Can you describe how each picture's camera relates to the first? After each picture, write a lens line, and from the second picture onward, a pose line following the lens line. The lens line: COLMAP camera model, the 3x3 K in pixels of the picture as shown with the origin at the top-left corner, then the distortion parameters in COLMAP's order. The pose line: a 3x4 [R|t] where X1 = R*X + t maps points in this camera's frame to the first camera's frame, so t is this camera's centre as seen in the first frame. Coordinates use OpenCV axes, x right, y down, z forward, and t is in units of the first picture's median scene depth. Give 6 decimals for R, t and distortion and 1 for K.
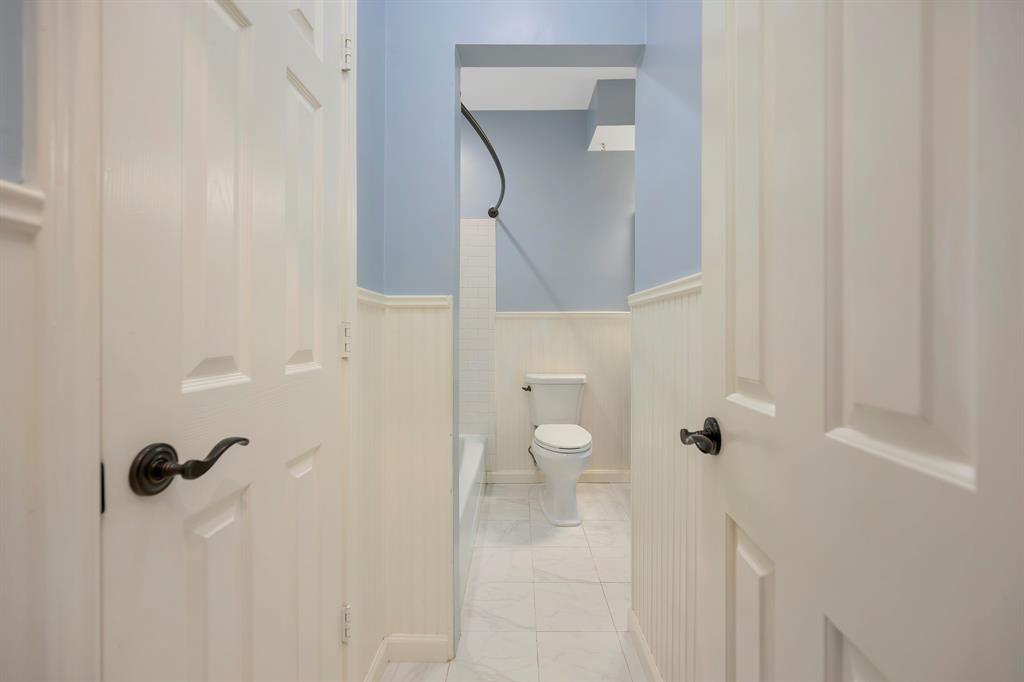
lens RADIAL K [[415.2, 0, 512.4], [0, 415.2, 335.8], [0, 0, 1]] dist [-0.001240, 0.000075]
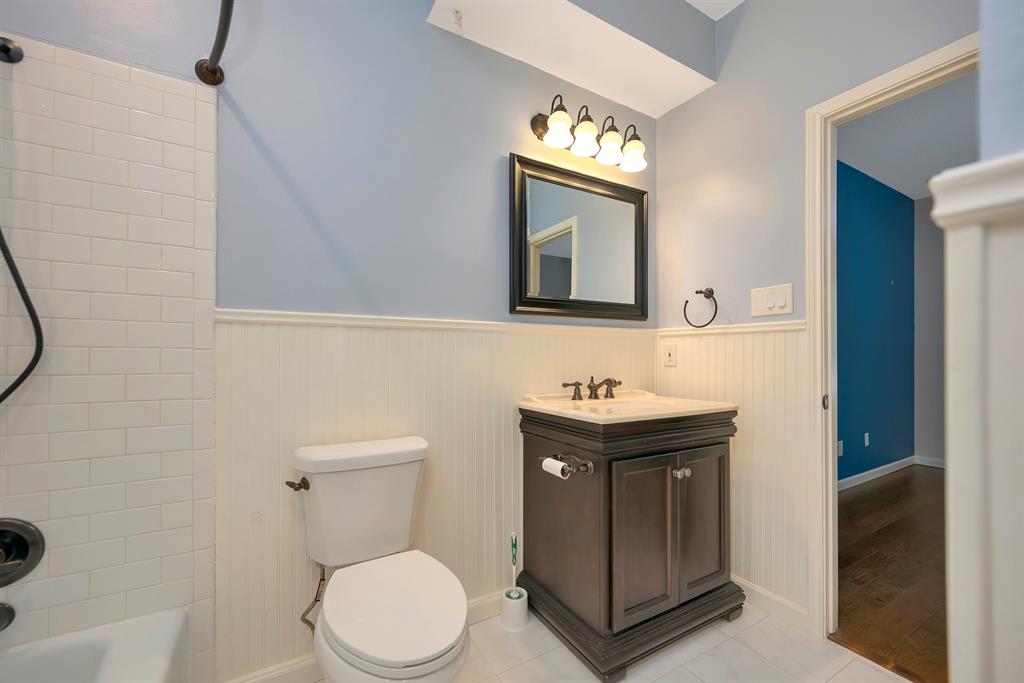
lens RADIAL K [[415.2, 0, 511.9], [0, 415.2, 355.3], [0, 0, 1]] dist [-0.001240, 0.000075]
pose [[0.856218, 0.005746, 0.516583, 0.000969], [0.000470, 0.999929, -0.011901, -0.004422], [-0.516614, 0.010432, 0.856155, 0.495218]]
